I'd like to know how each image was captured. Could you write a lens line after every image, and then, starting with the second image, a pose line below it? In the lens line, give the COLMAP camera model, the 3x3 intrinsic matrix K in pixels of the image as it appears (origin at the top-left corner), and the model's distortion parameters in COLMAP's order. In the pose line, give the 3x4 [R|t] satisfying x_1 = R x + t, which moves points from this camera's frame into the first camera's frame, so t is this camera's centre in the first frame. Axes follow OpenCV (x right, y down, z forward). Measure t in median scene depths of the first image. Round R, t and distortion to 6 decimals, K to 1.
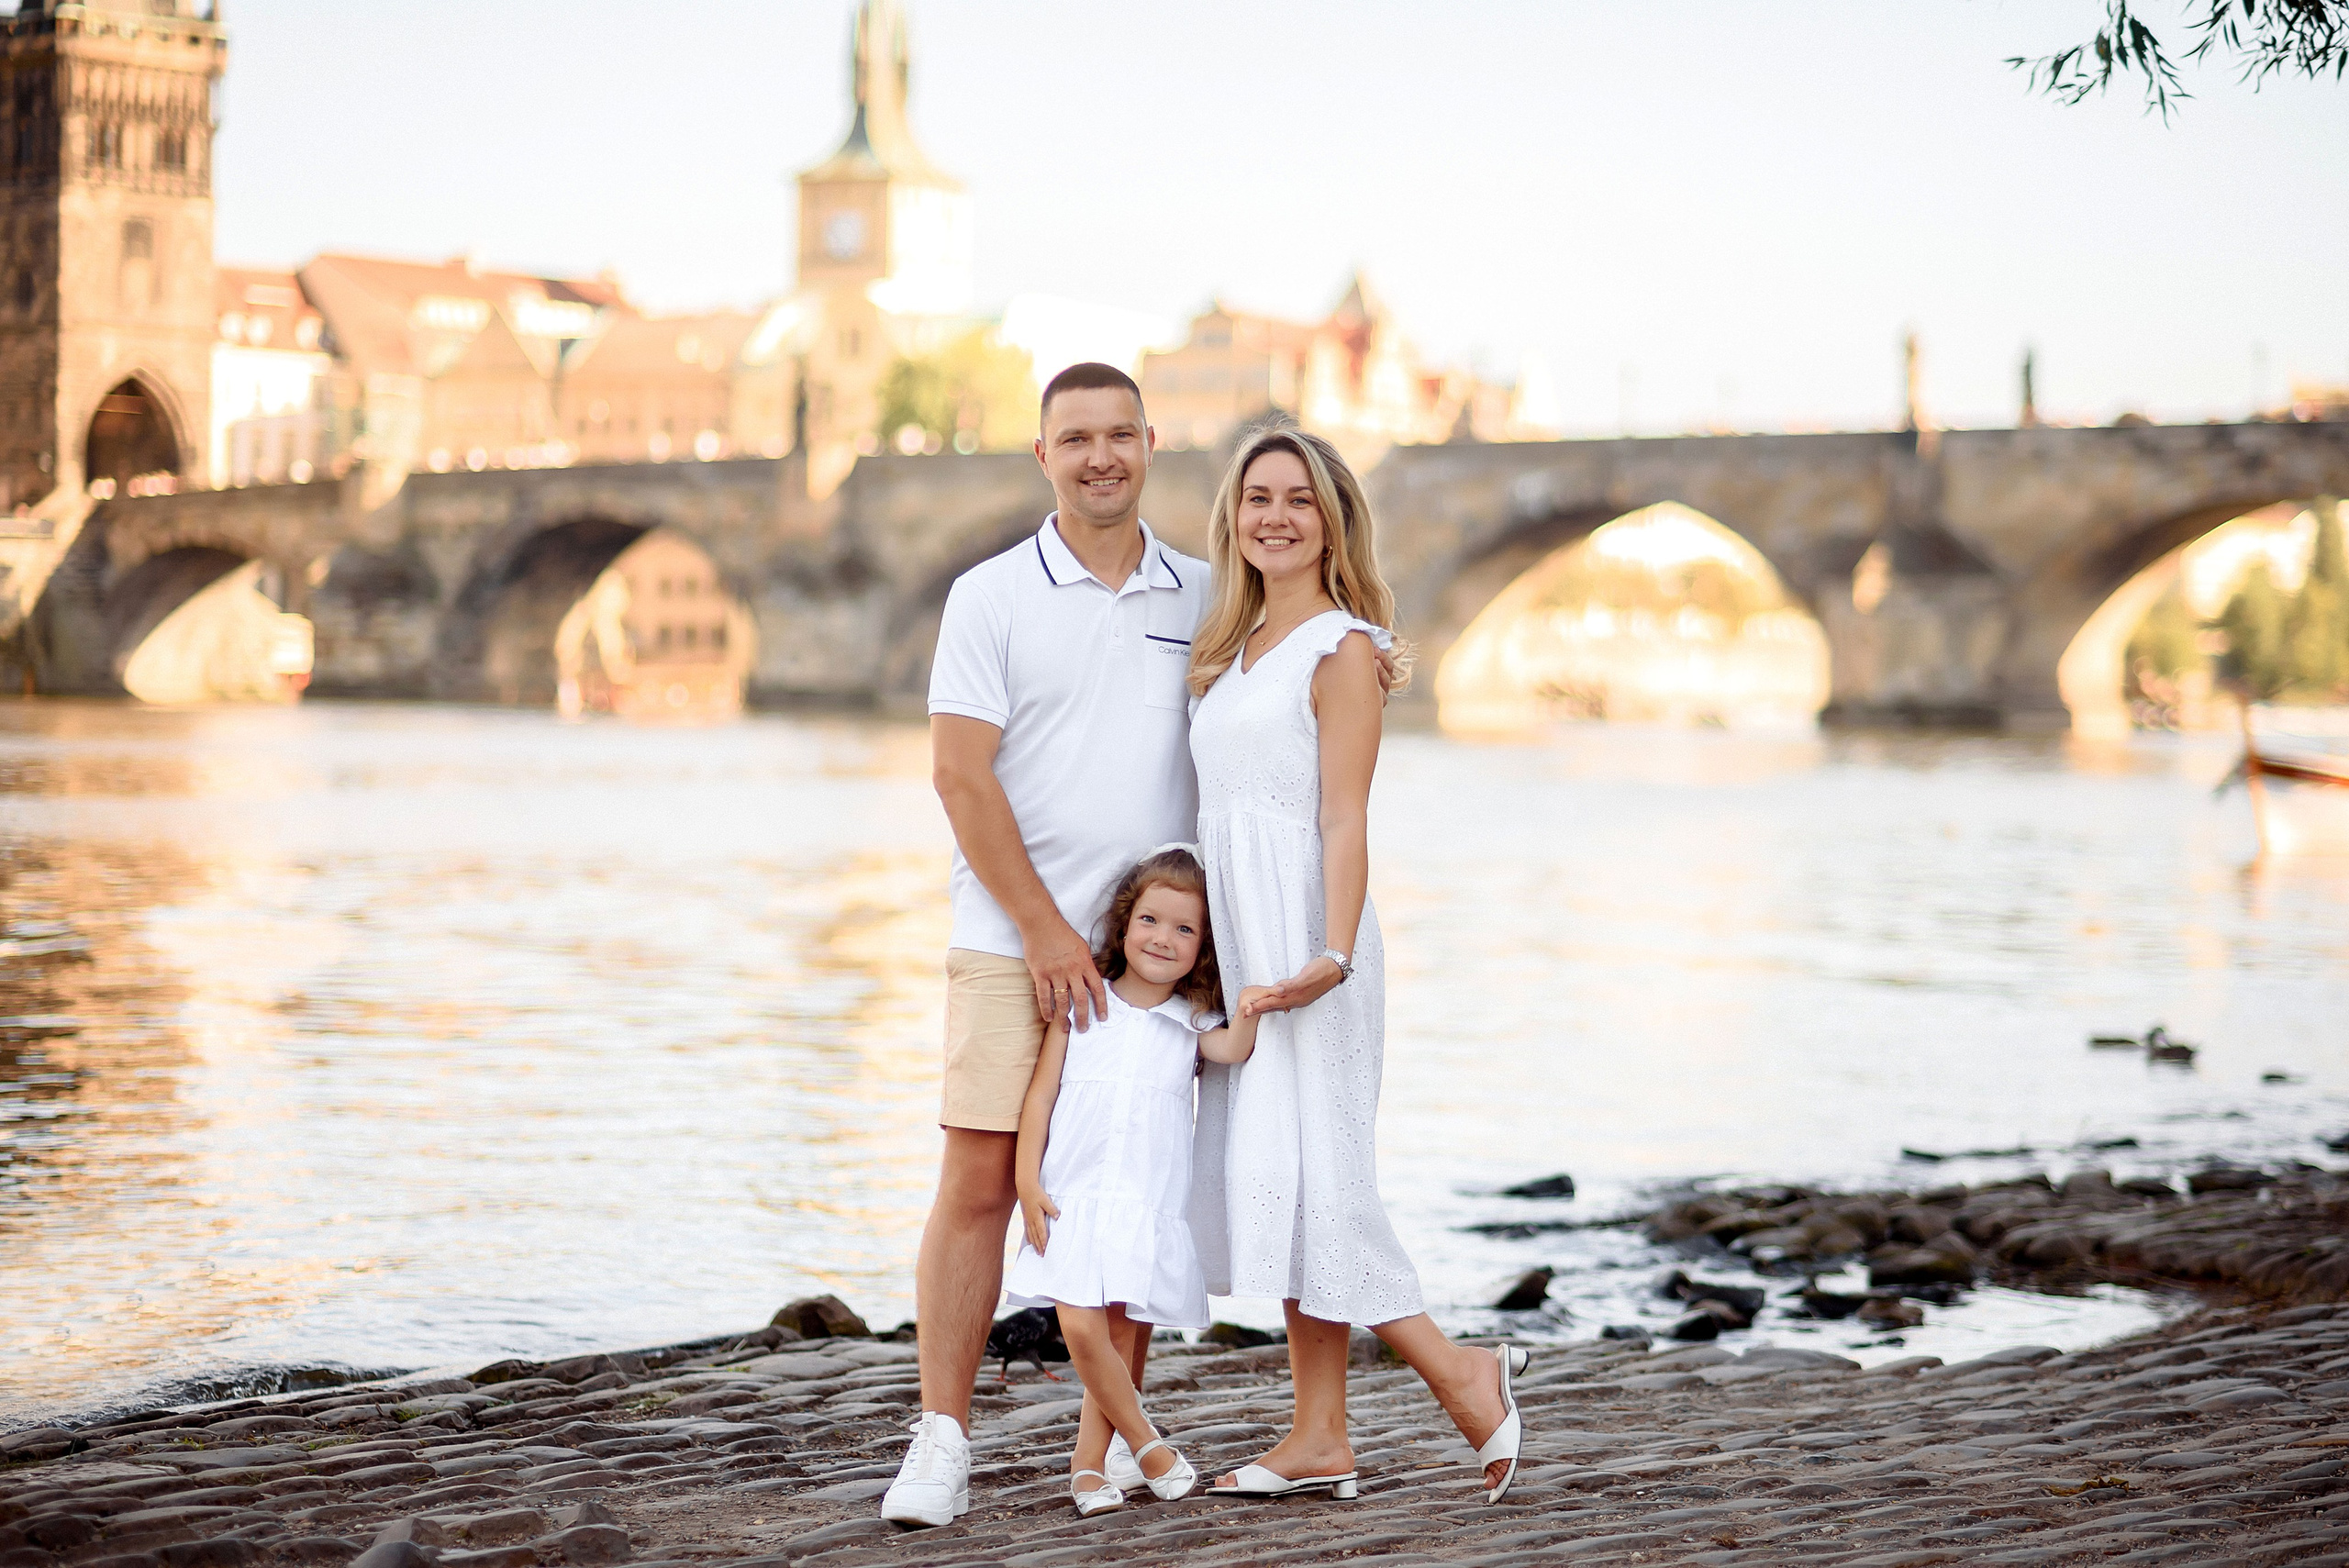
lens RADIAL K [[5532.6, 0, 1174.5], [0, 5532.6, 784.0], [0, 0, 1]] dist [0.034572, -0.939072]
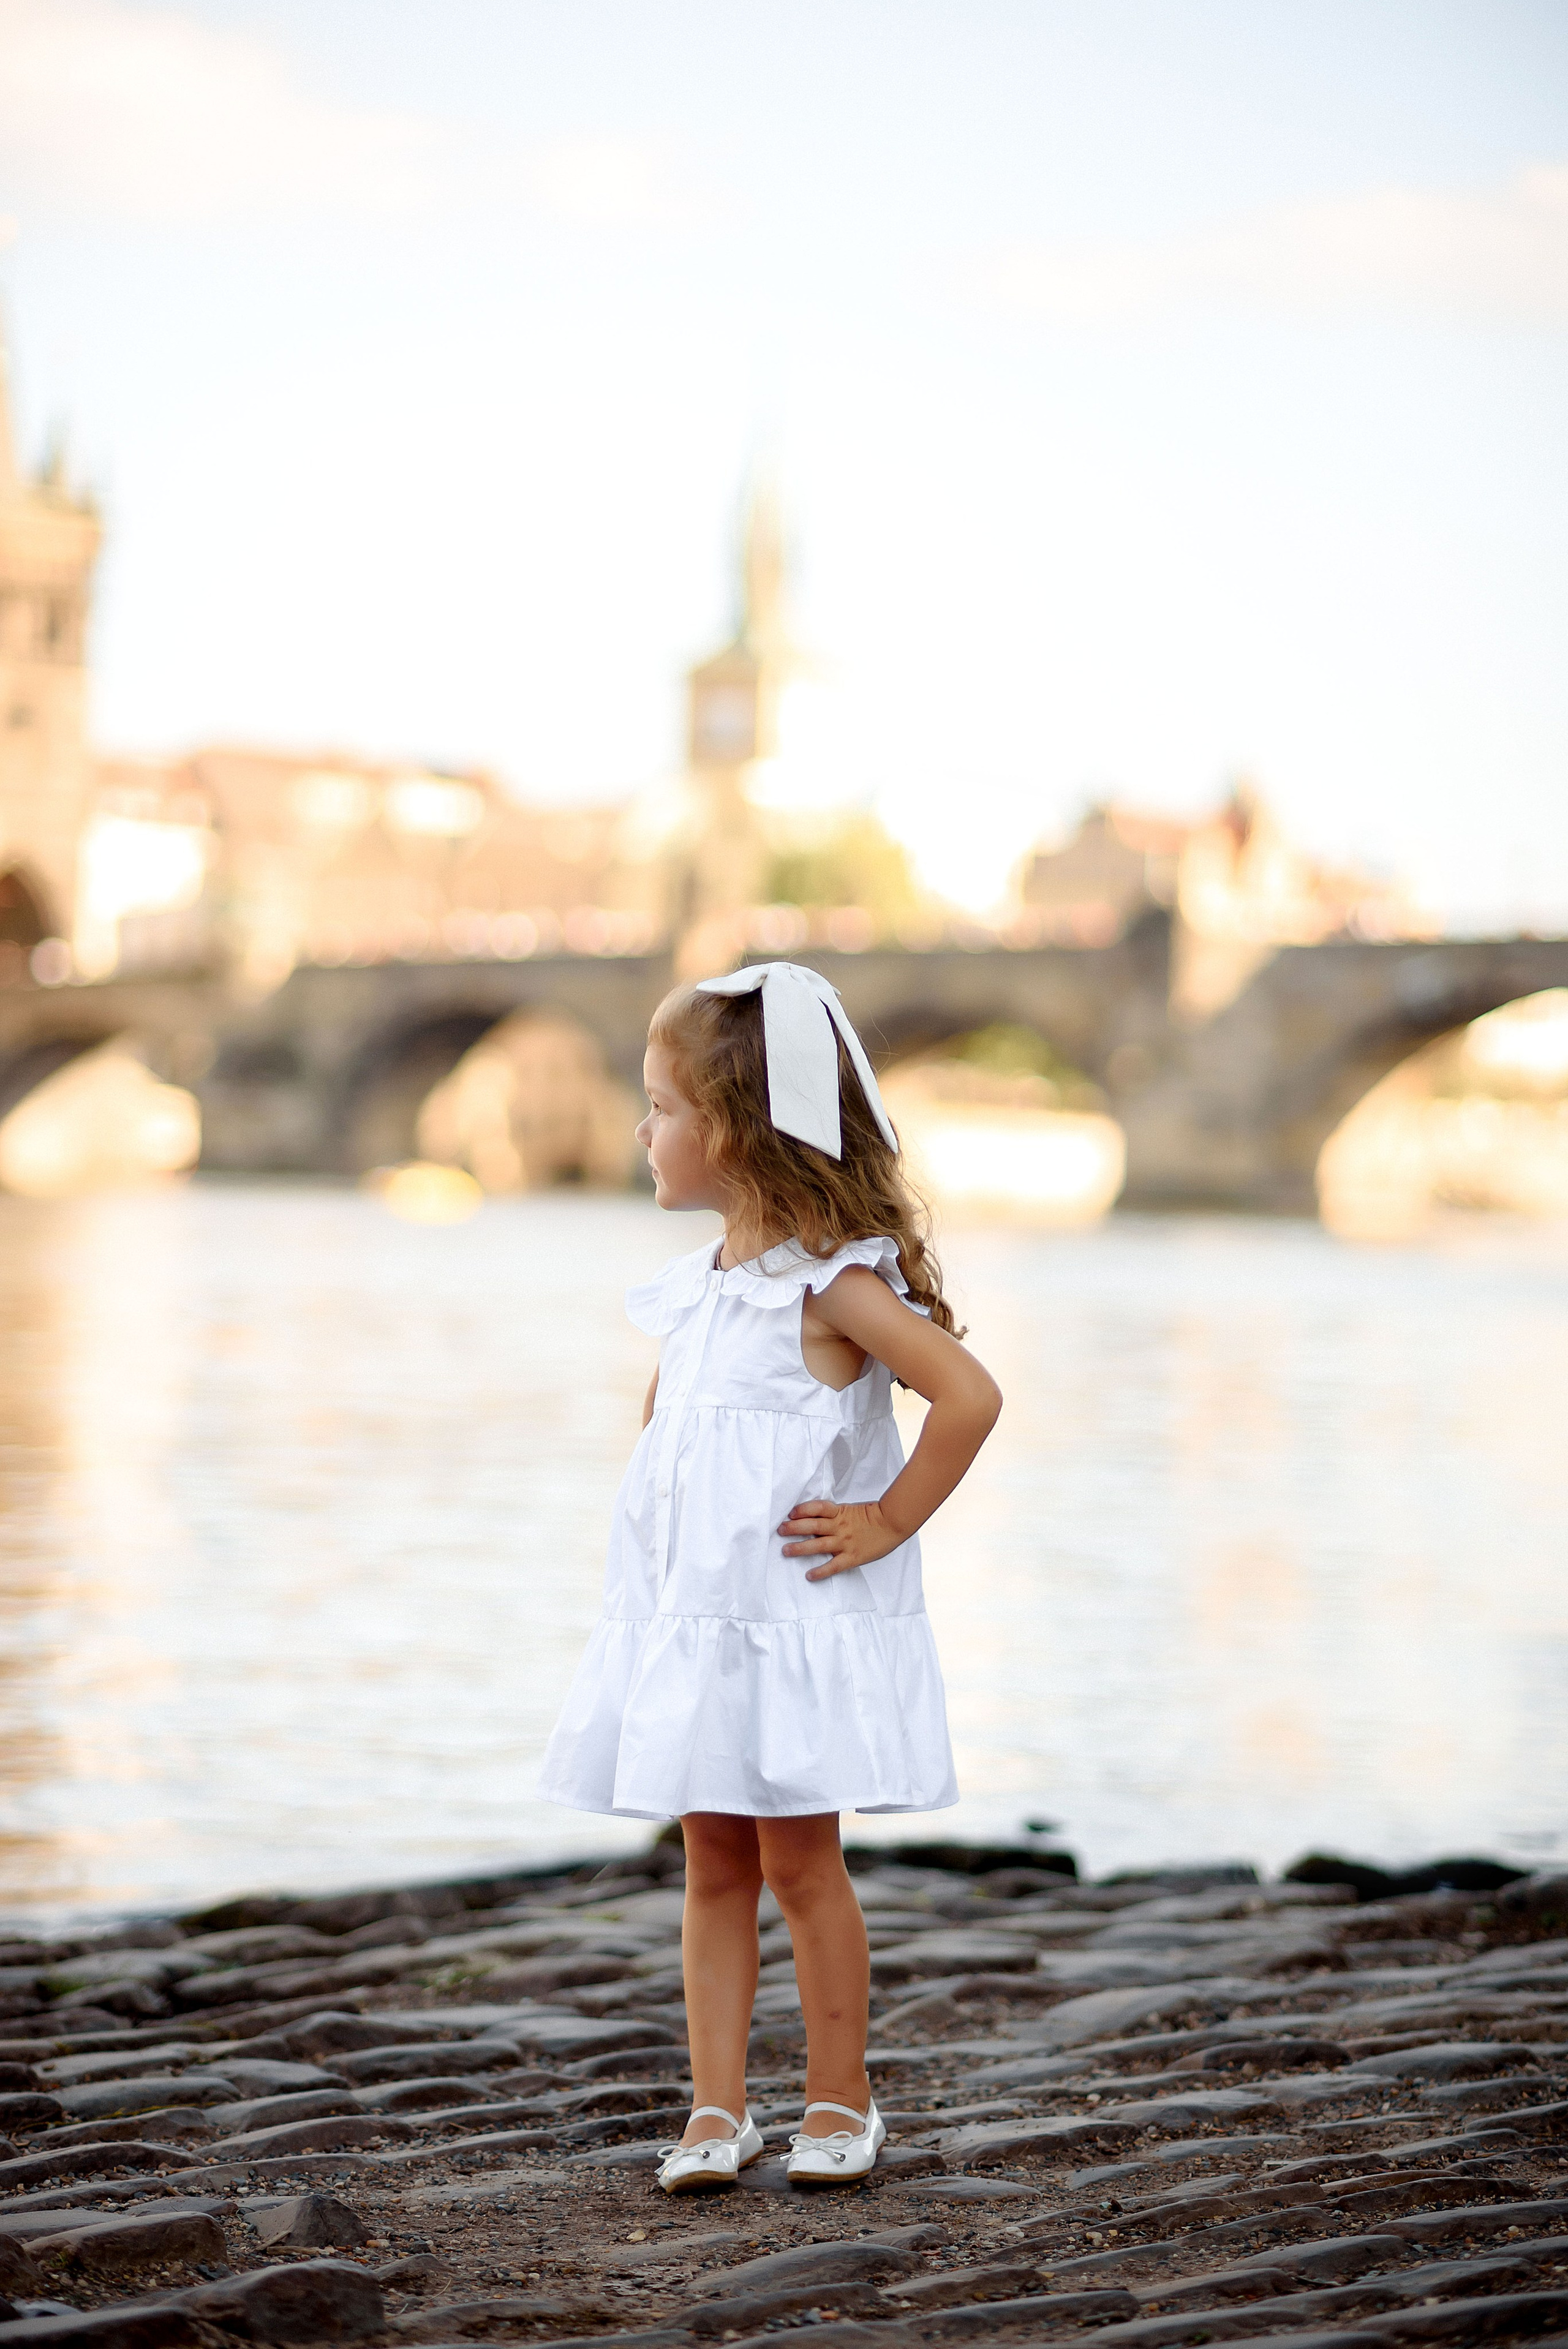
lens RADIAL K [[5532.8, 0, 784.0], [0, 5532.8, 1174.5], [0, 0, 1]] dist [0.034572, -0.939072]
pose [[0.998780, 0.012913, -0.047659, -0.033072], [-0.013822, 0.999728, -0.018786, 0.036931], [0.047403, 0.019421, 0.998687, 0.419053]]
